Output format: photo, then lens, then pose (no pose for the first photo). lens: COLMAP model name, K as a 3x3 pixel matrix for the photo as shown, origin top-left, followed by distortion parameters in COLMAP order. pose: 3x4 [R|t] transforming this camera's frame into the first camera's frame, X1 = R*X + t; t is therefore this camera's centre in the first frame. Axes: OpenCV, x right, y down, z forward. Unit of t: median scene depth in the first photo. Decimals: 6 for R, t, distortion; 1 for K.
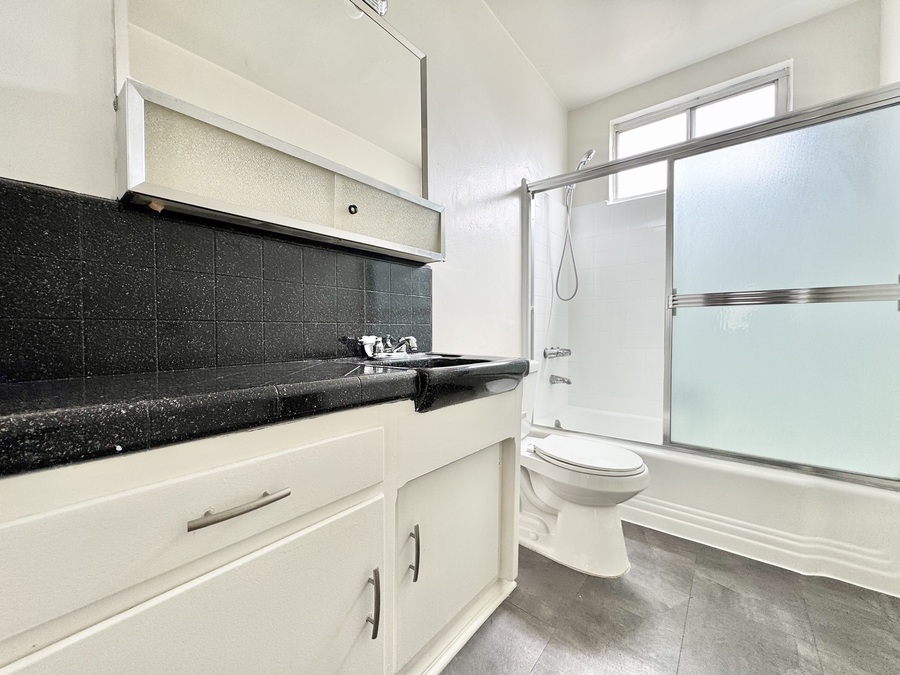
lens RADIAL K [[363.3, 0, 454.0], [0, 363.3, 331.2], [0, 0, 1]] dist [-0.002818, -0.000309]
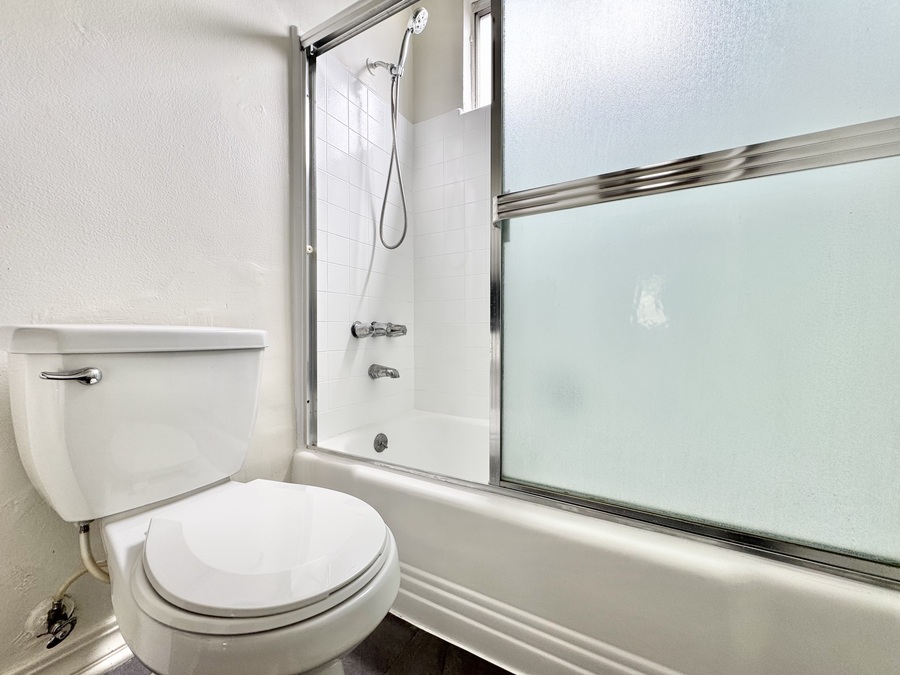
lens RADIAL K [[359.0, 0, 450.0], [0, 359.0, 337.5], [0, 0, 1]] dist [0.000038, -0.000013]
pose [[0.989909, -0.008290, 0.141464, 0.352905], [0.007332, 0.999947, 0.007295, 0.076388], [-0.141517, -0.006184, 0.989917, 0.387994]]
